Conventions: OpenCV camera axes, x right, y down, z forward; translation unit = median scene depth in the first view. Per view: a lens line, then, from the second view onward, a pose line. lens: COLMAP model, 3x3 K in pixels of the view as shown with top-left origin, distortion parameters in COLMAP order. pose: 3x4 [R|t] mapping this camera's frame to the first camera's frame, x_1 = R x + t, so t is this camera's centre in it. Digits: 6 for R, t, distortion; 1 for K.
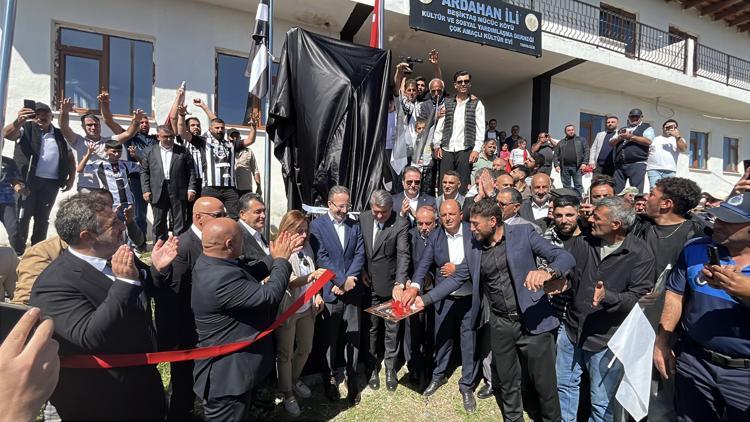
lens RADIAL K [[340.9, 0, 375.0], [0, 340.9, 211.0], [0, 0, 1]] dist [-0.004486, 0.000198]
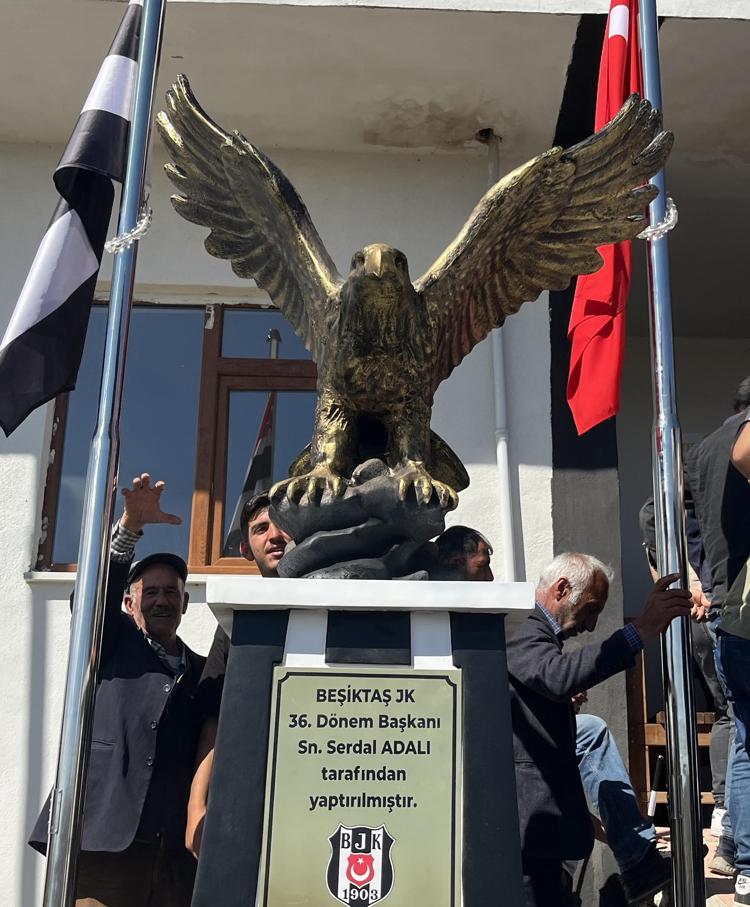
lens RADIAL K [[1239.0, 0, 375.0], [0, 1239.0, 453.5], [0, 0, 1]] dist [0.208240, -0.900259]
pose [[0.927255, -0.109798, -0.357971, 0.084172], [-0.014719, 0.944612, -0.327860, -0.031224], [0.374142, 0.309279, 0.874279, 0.245499]]
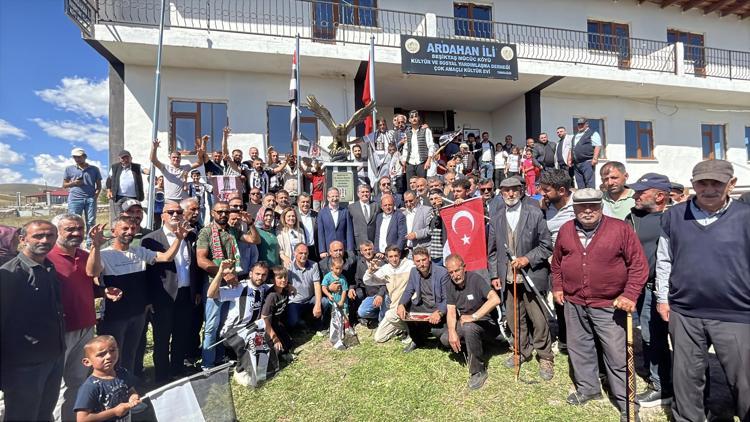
lens RADIAL K [[339.9, 0, 375.0], [0, 339.9, 211.0], [0, 0, 1]] dist [-0.002657, -0.000914]
pose [[0.987237, -0.046967, -0.152176, 0.164705], [0.041089, 0.998291, -0.041544, 0.054023], [0.153867, 0.034761, 0.987480, -0.302702]]
